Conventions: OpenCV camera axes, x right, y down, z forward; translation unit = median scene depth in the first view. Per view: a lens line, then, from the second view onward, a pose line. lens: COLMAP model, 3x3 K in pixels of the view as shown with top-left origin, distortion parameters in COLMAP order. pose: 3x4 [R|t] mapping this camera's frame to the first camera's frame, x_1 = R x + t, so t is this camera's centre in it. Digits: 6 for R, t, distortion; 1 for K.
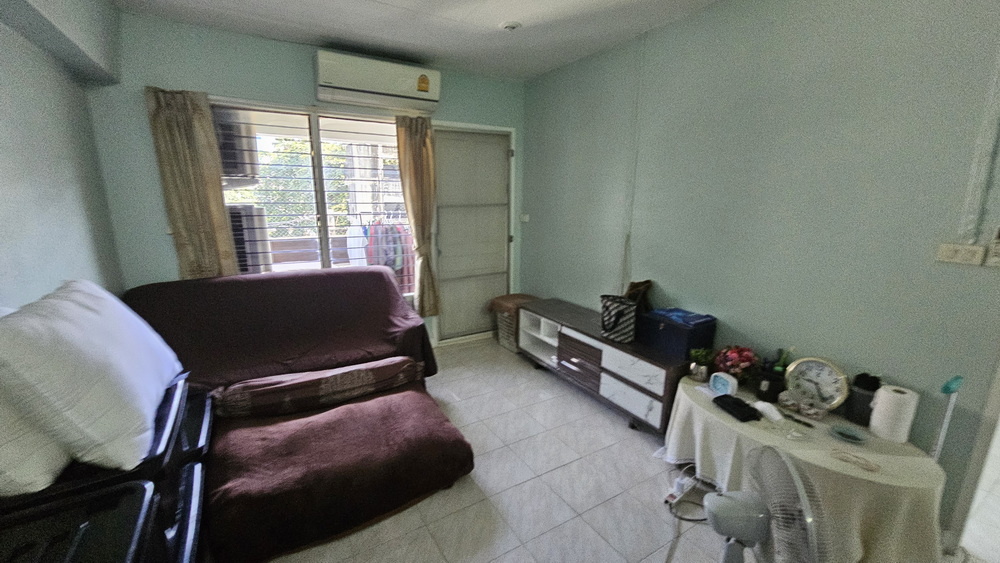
lens RADIAL K [[403.0, 0, 494.9], [0, 403.0, 285.7], [0, 0, 1]] dist [-0.000949, 0.000635]
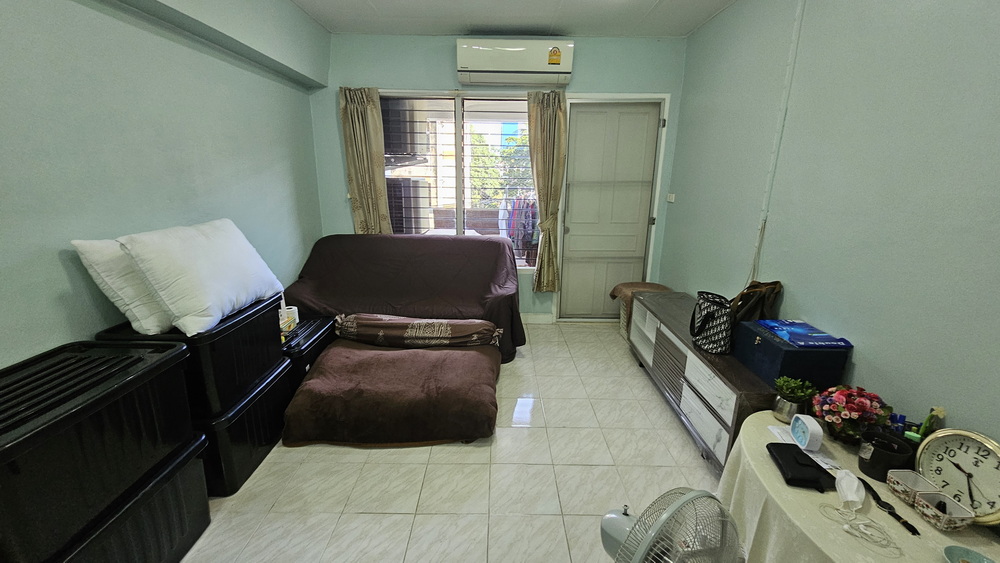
lens RADIAL K [[403.0, 0, 500.3], [0, 403.0, 282.9], [0, 0, 1]] dist [-0.000949, 0.000635]
pose [[0.860086, 0.136336, -0.491594, 0.329982], [-0.119117, 0.990662, 0.066340, 0.000743], [0.496047, 0.001499, 0.868294, 0.091657]]
